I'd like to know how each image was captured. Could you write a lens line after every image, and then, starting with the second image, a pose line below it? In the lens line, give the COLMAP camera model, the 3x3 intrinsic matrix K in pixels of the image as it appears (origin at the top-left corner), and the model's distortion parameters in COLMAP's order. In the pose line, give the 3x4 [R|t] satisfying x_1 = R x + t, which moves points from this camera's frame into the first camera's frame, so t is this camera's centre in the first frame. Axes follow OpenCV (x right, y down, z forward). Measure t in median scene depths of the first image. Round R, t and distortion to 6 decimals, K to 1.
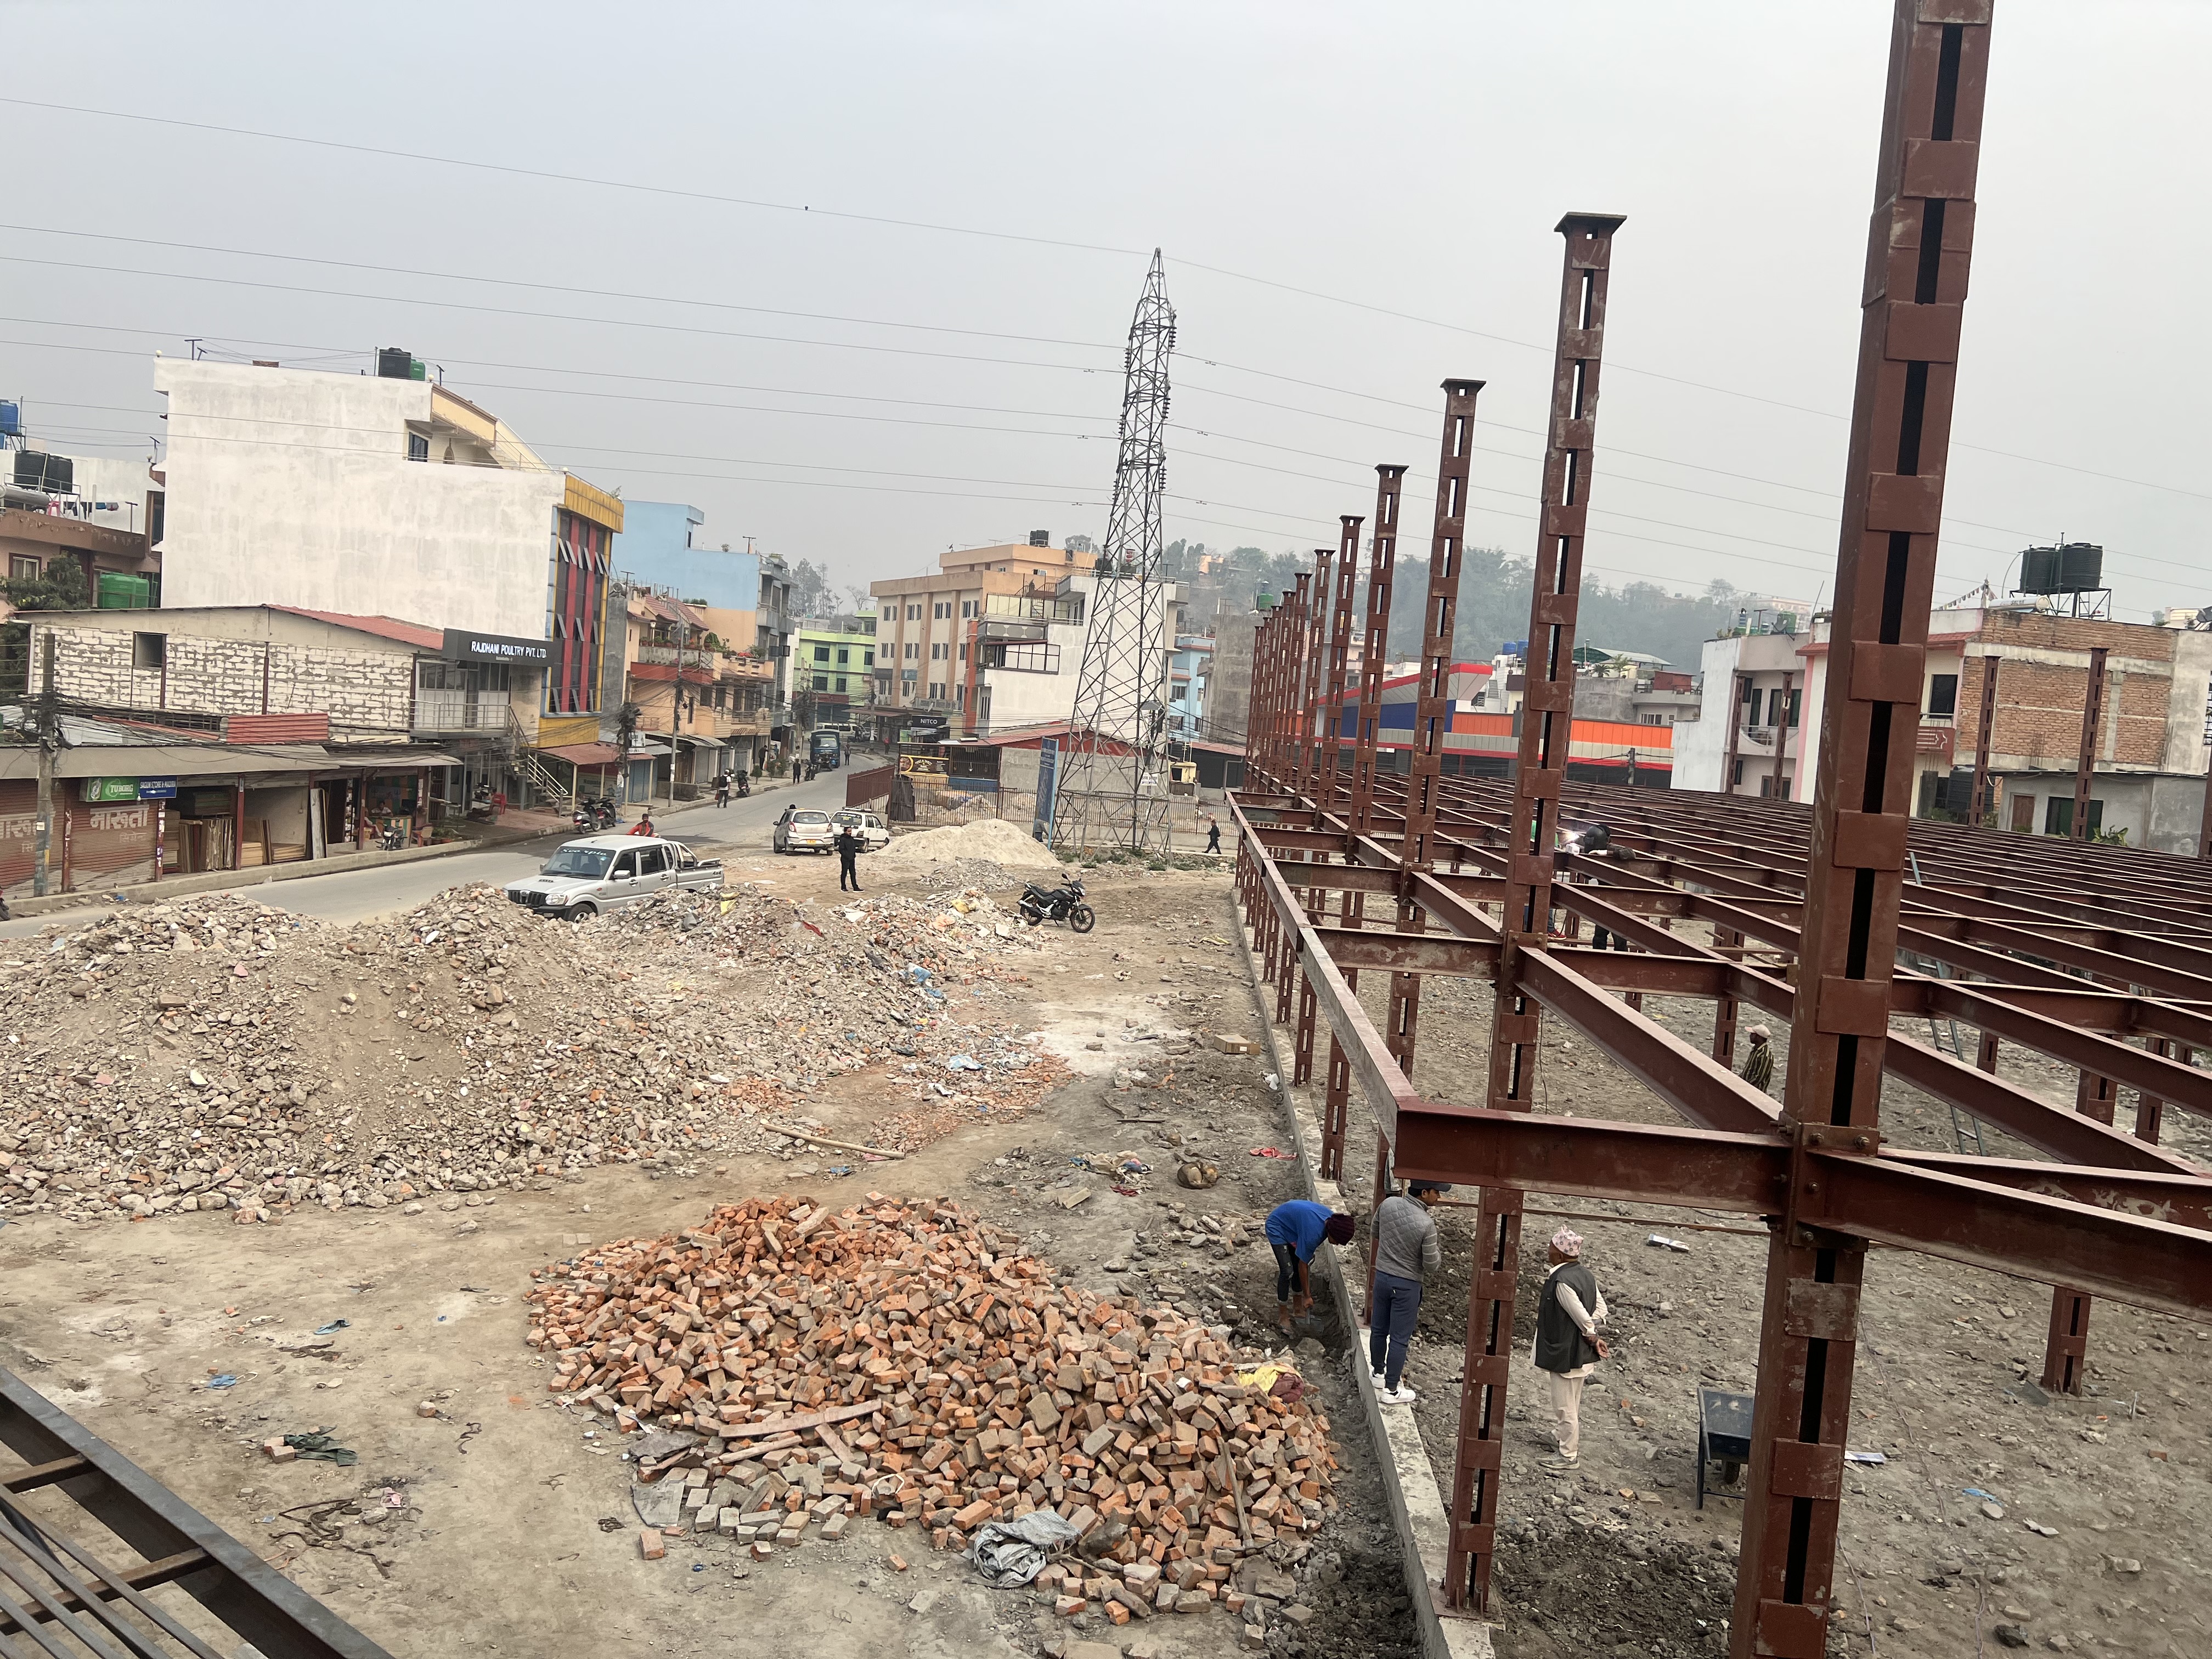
lens RADIAL K [[1677.8, 0, 1106.5], [0, 1677.8, 827.9], [0, 0, 1]] dist [0.067589, -0.075206]
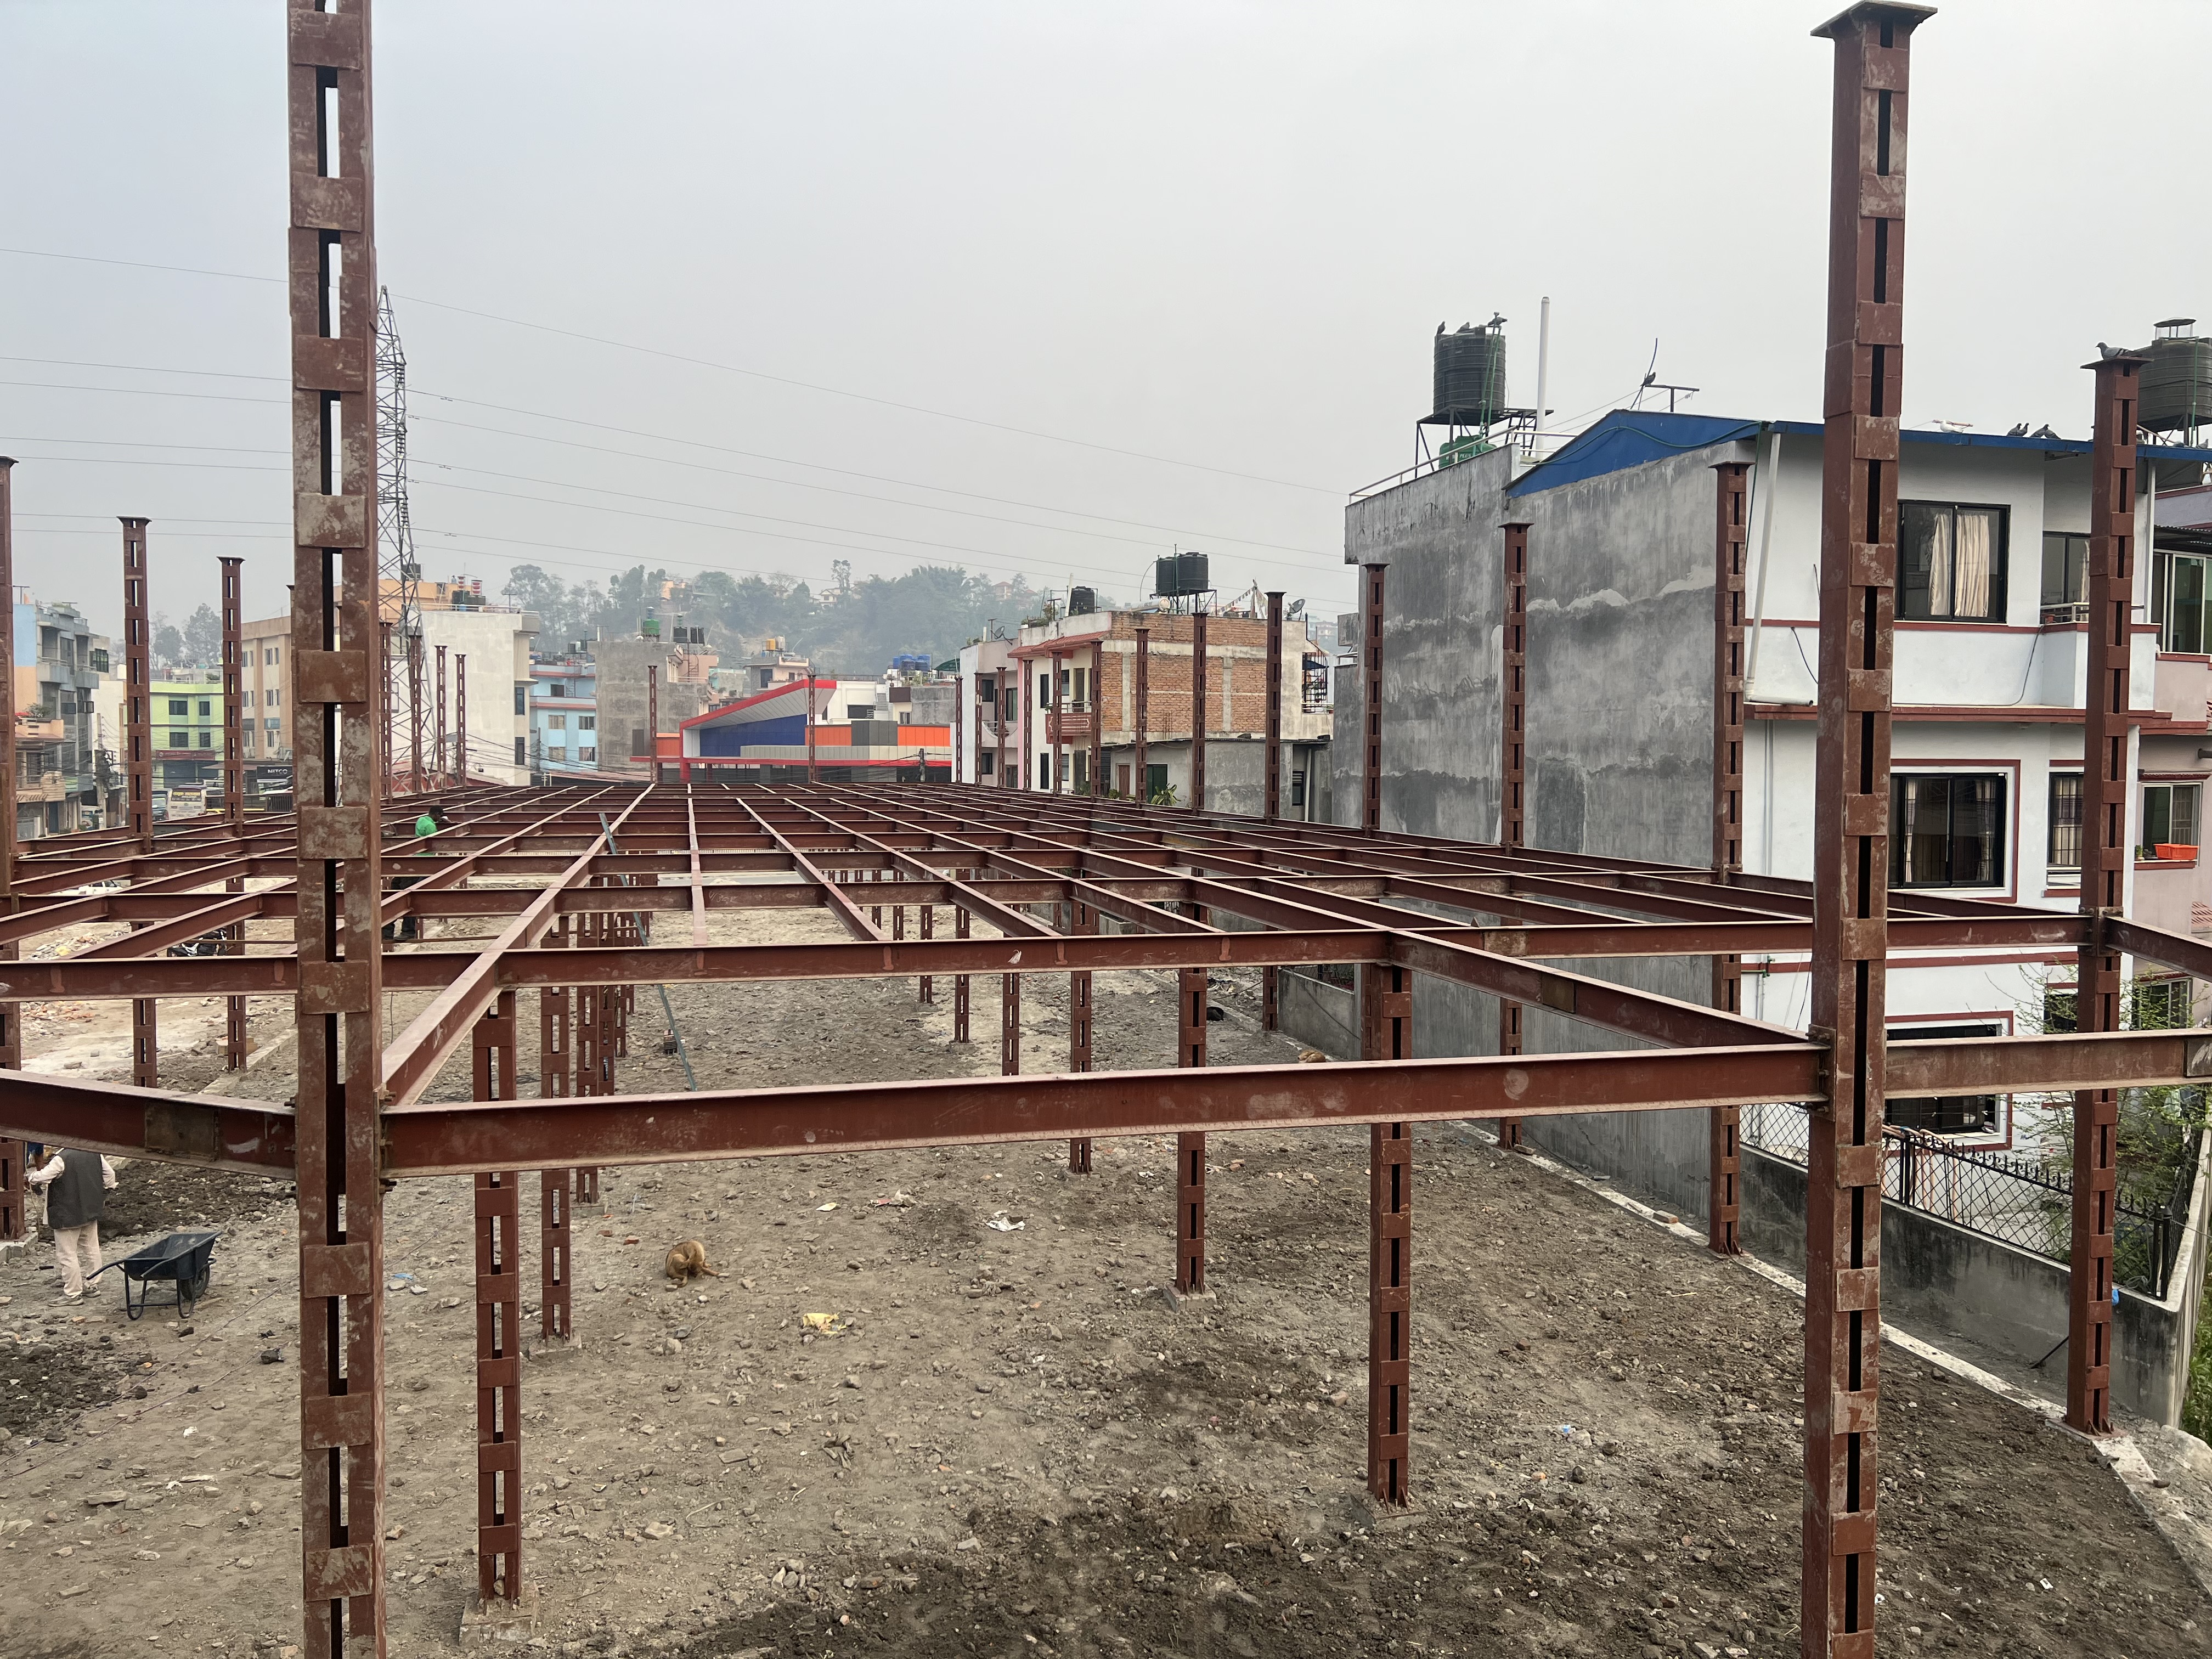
lens RADIAL K [[1677.8, 0, 1121.1], [0, 1677.8, 826.2], [0, 0, 1]] dist [0.067589, -0.075206]
pose [[0.953215, -0.085181, 0.290044, 0.124032], [0.088720, 0.996056, 0.000953, 0.014679], [-0.288981, 0.024824, 0.957013, -0.084094]]
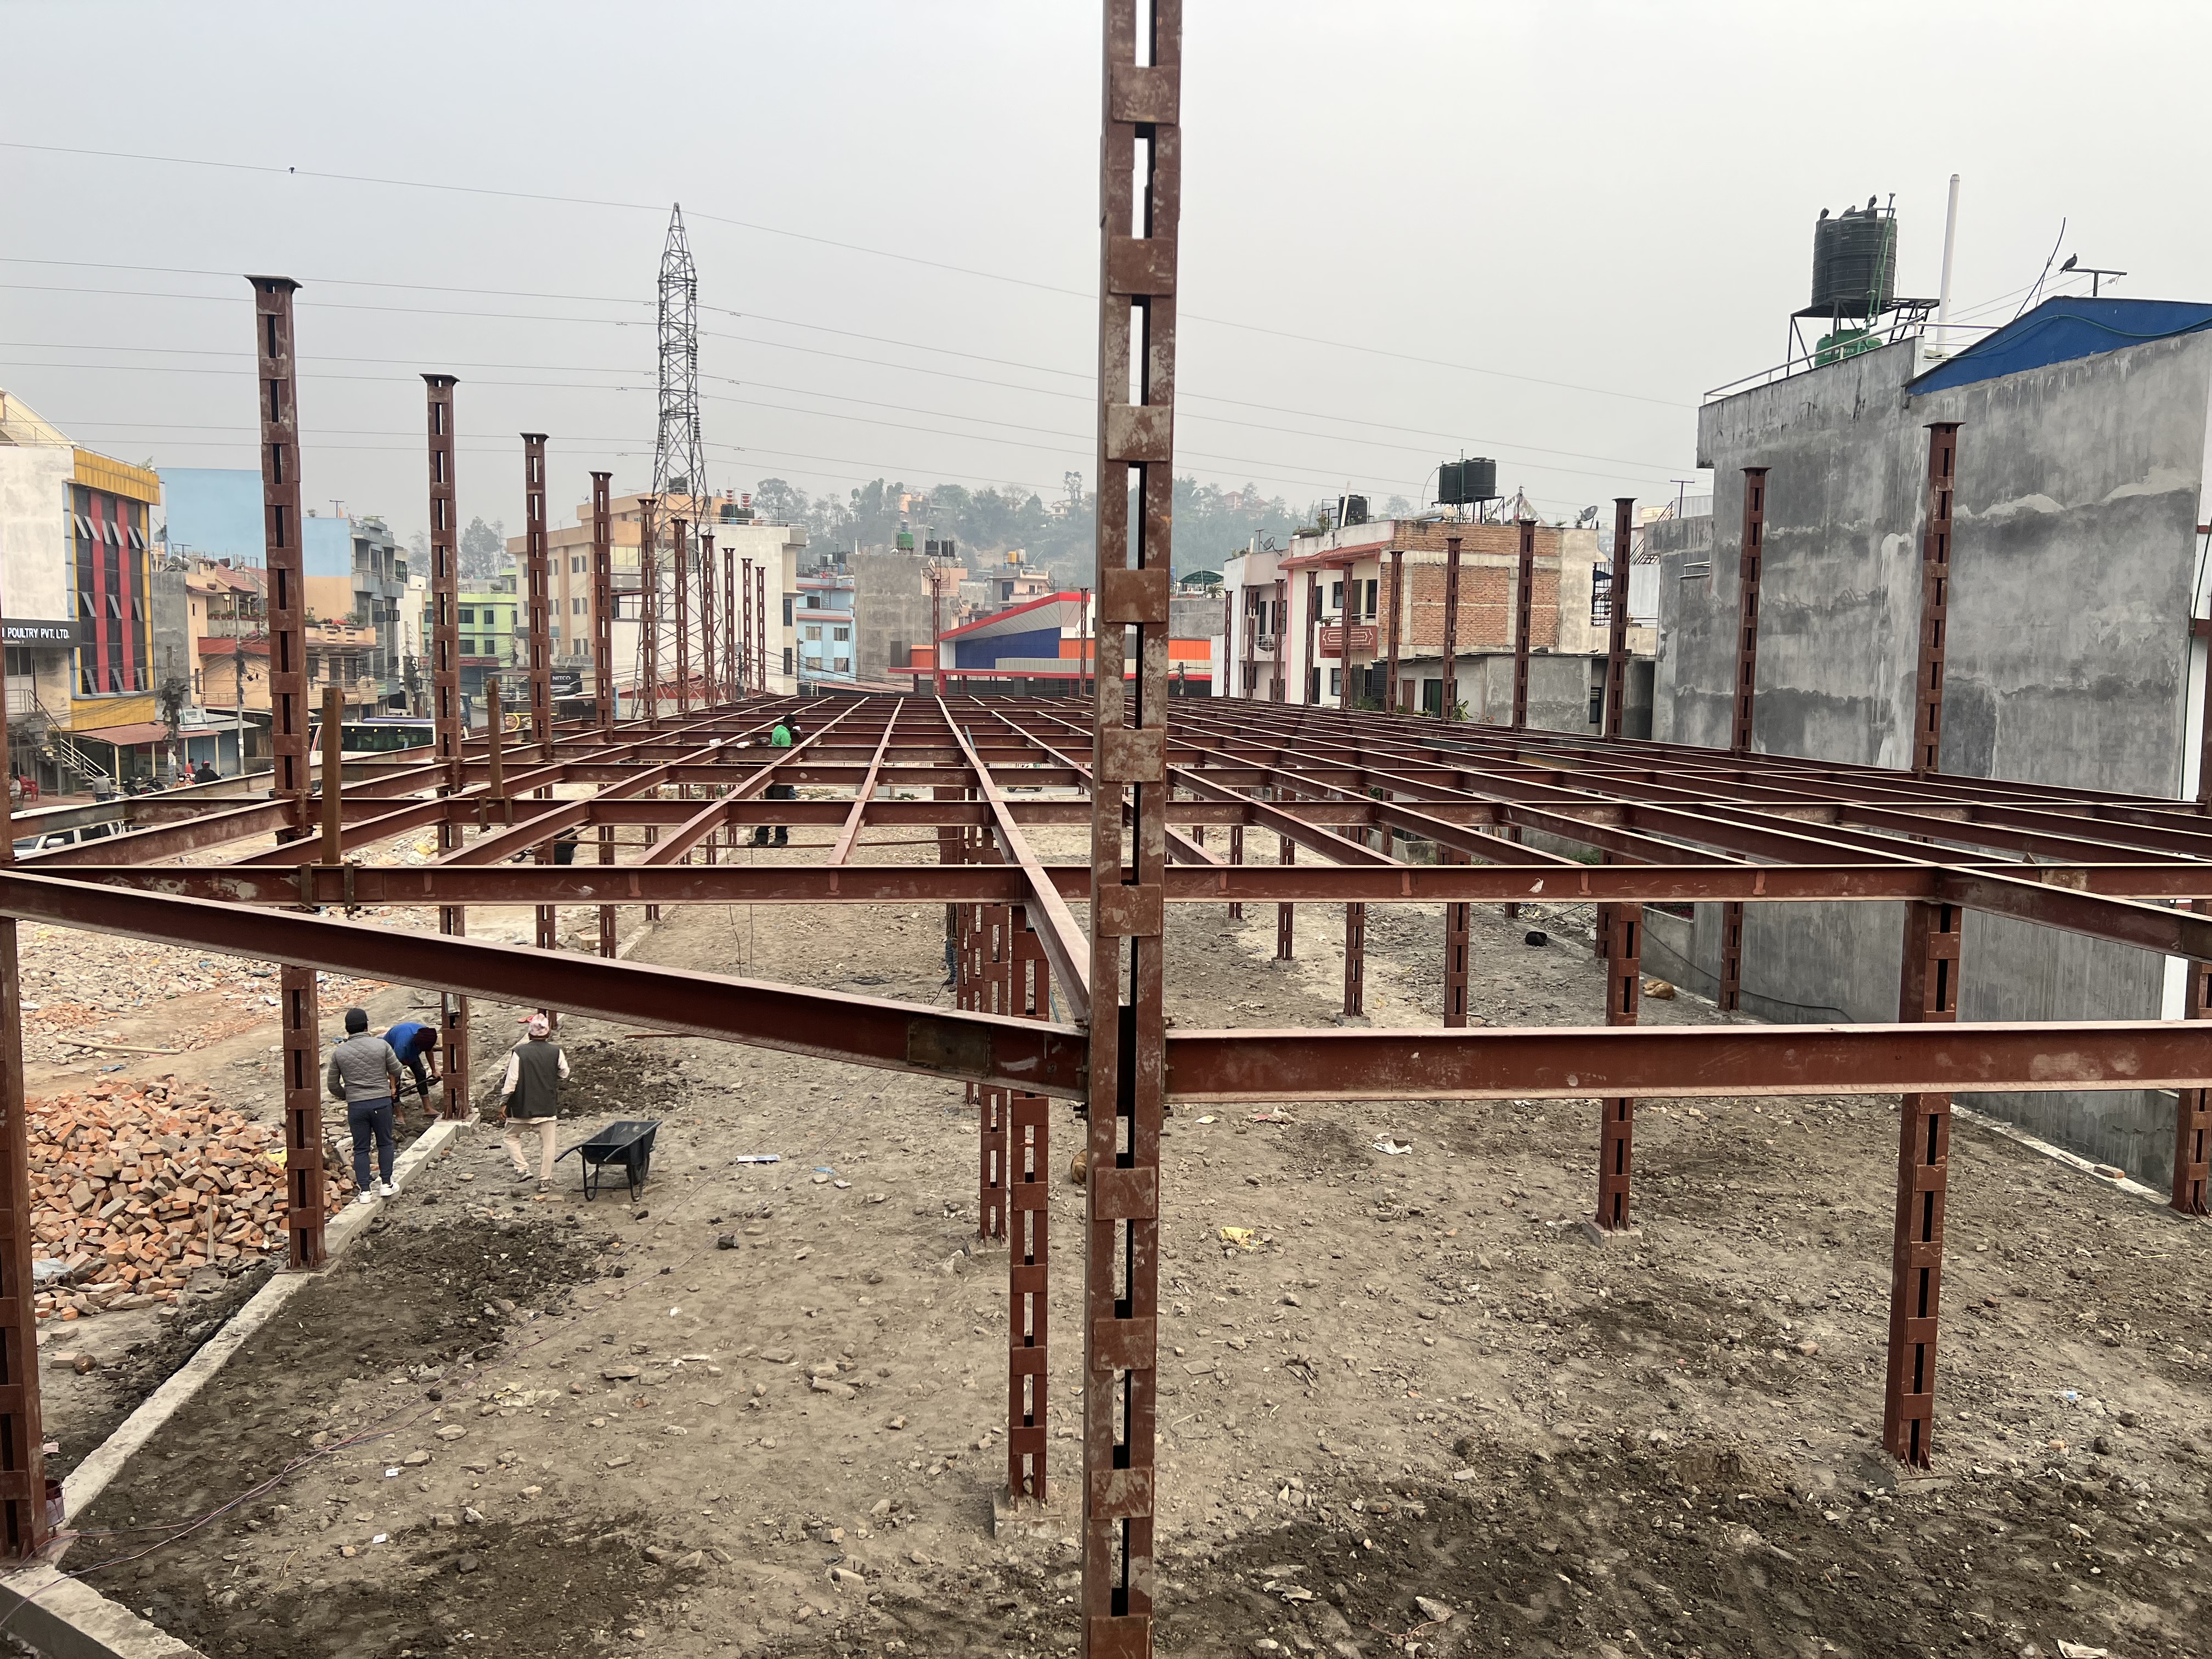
lens RADIAL K [[1677.8, 0, 1130.9], [0, 1677.8, 829.6], [0, 0, 1]] dist [0.067589, -0.075206]
pose [[0.982989, -0.081383, 0.164647, 0.098505], [0.075076, 0.996198, 0.044185, 0.011754], [-0.167617, -0.031072, 0.985362, -0.073387]]
